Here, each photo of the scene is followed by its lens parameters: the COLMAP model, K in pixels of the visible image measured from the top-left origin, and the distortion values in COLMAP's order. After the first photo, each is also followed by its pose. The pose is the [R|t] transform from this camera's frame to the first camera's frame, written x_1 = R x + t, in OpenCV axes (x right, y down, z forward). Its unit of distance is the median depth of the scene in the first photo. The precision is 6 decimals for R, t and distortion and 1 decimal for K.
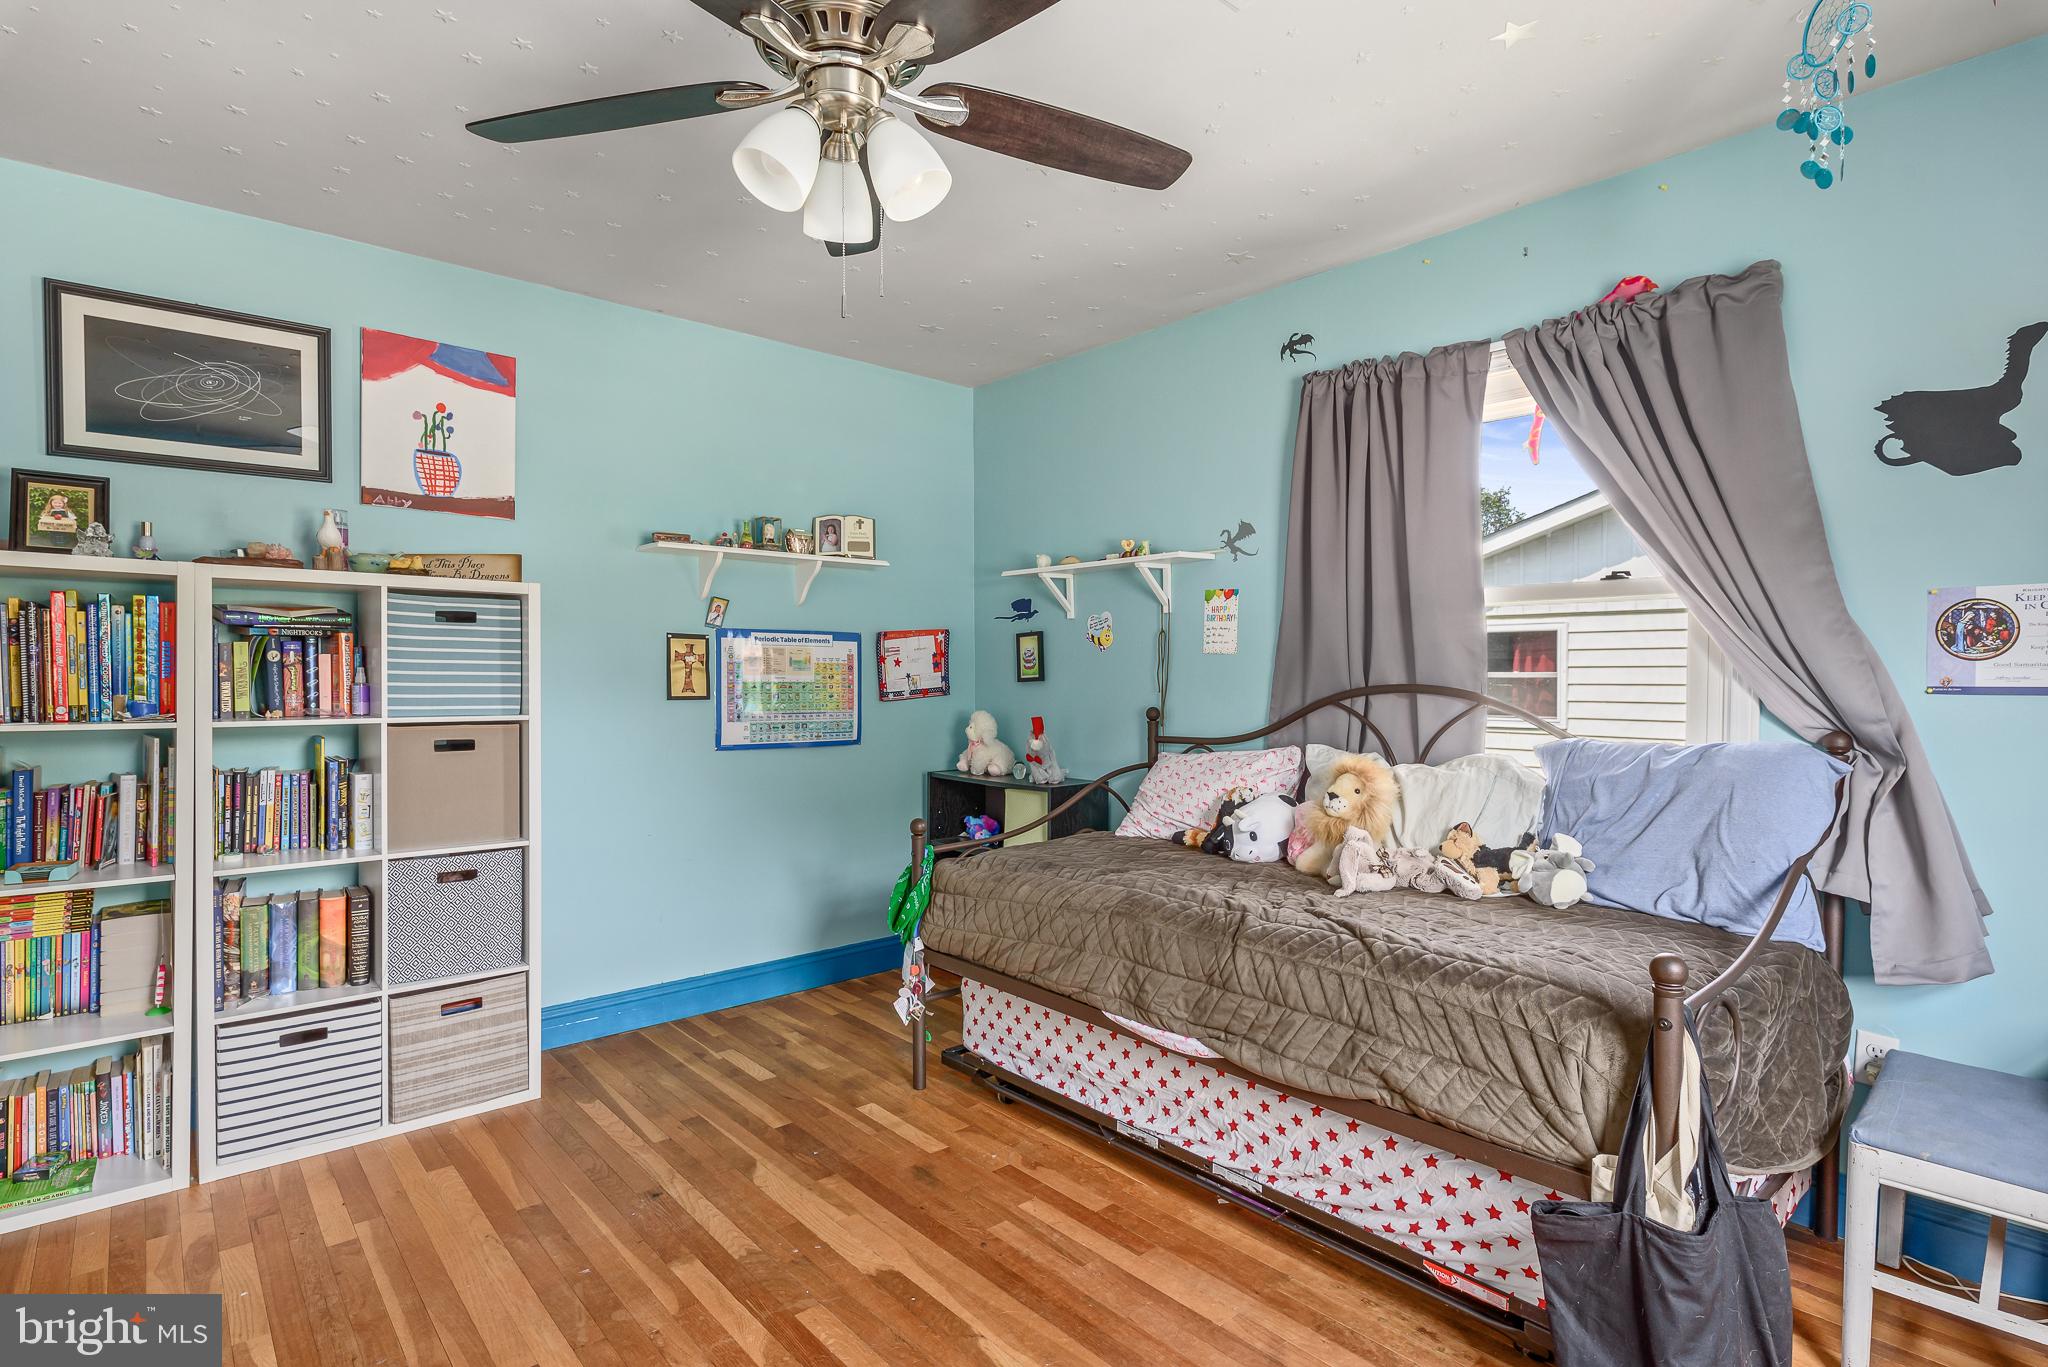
lens RADIAL K [[1044.9, 0, 1015.0], [0, 1044.9, 682.3], [0, 0, 1]] dist [0.004432, -0.001231]
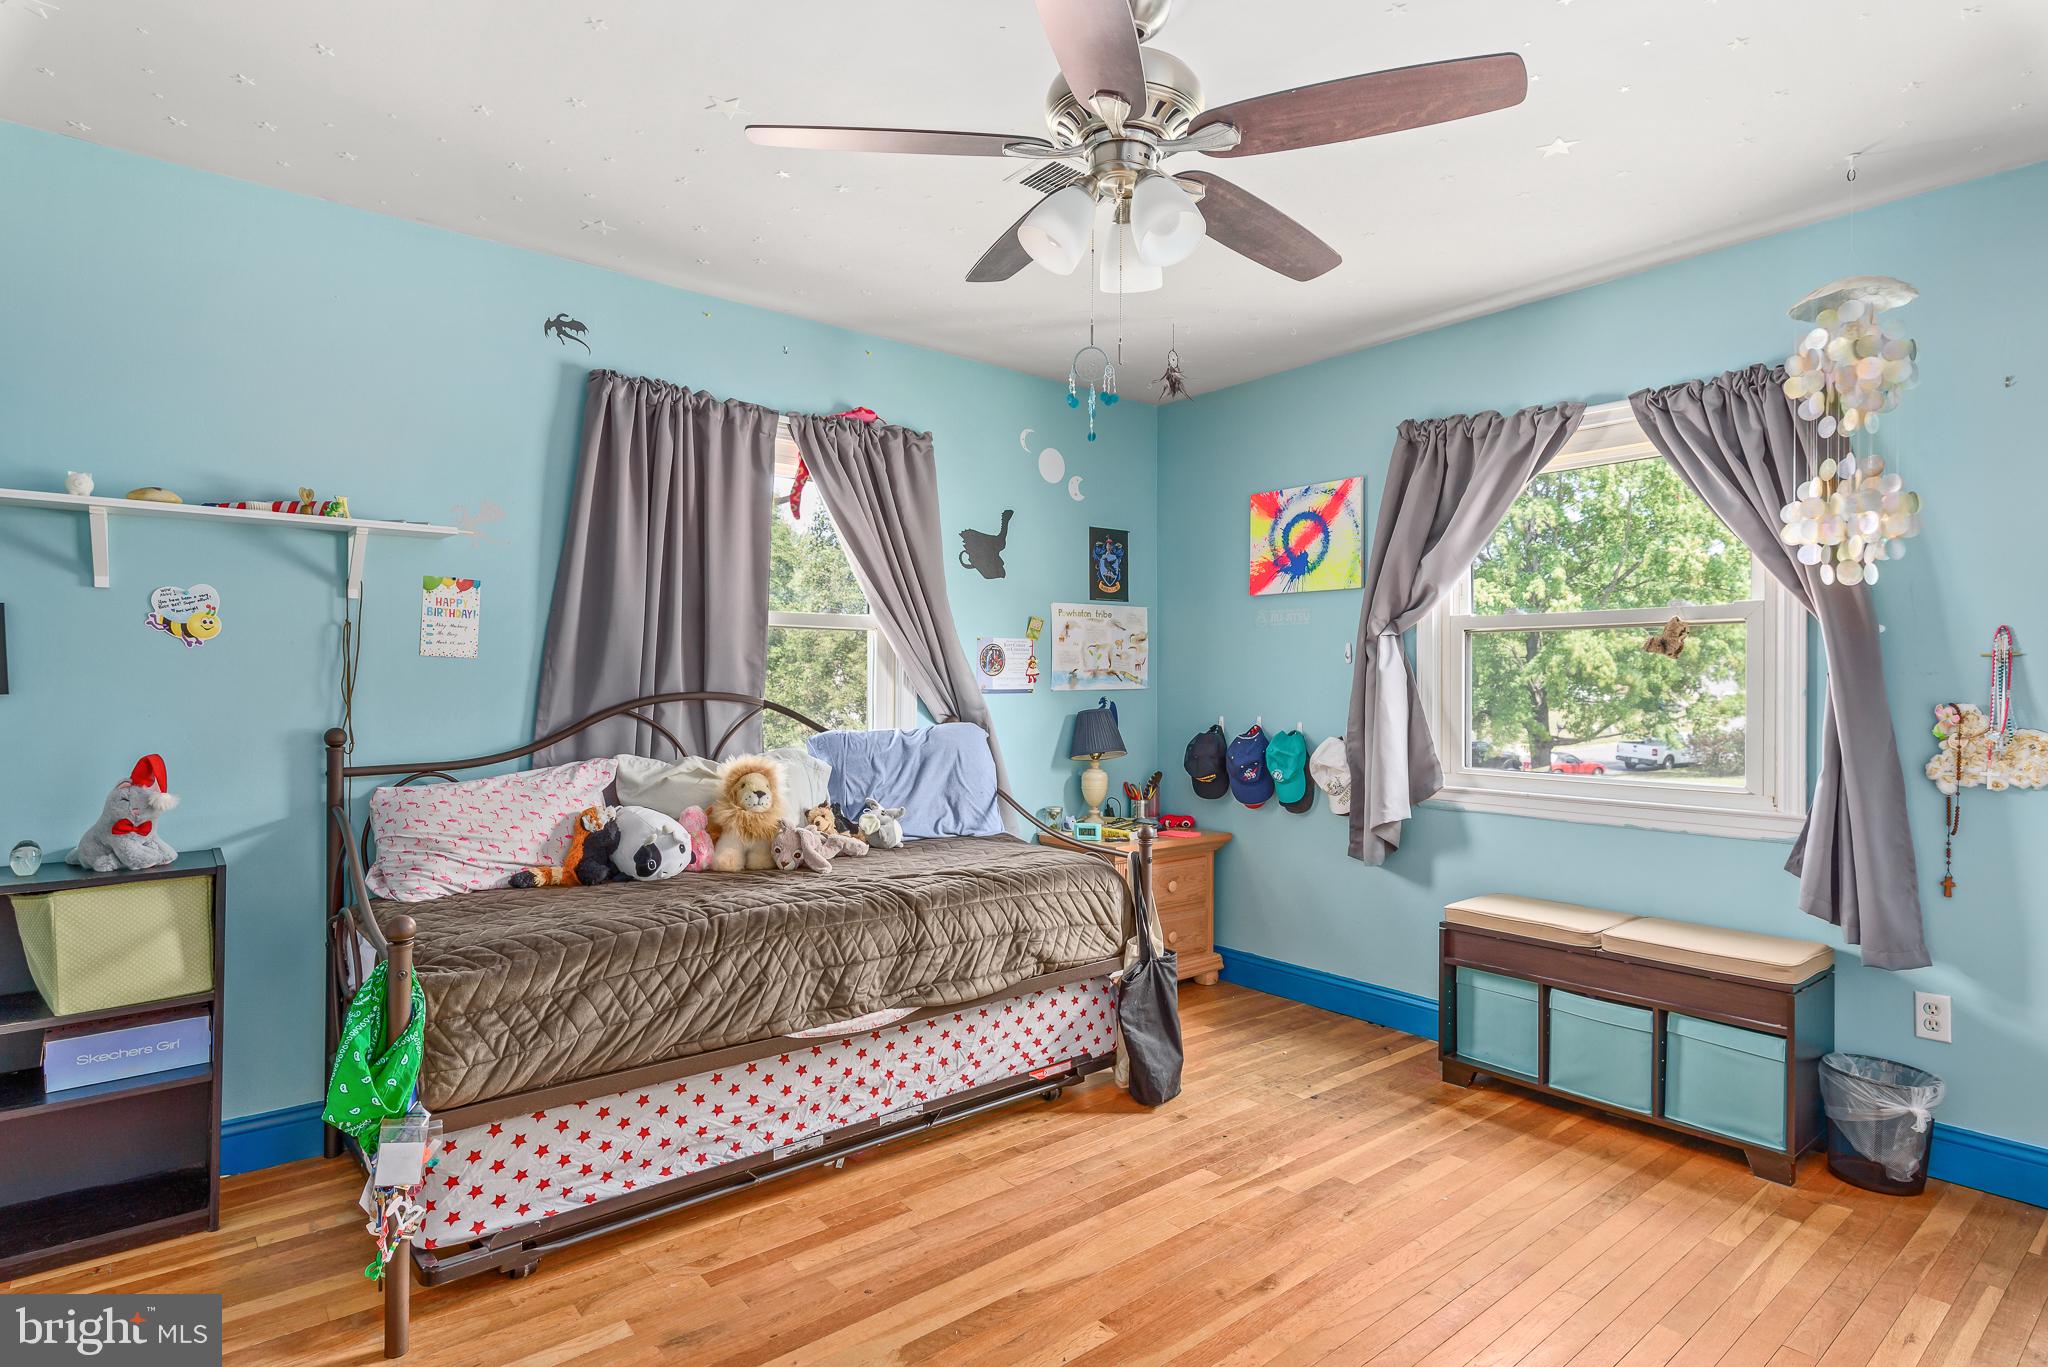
lens RADIAL K [[1103.1, 0, 1032.4], [0, 1103.1, 671.5], [0, 0, 1]] dist [-0.000698, -0.000272]
pose [[-0.005109, 0.008314, 0.999952, -0.942990], [0.004747, 0.999954, -0.008290, -0.009547], [-0.999976, 0.004704, -0.005149, 0.787629]]
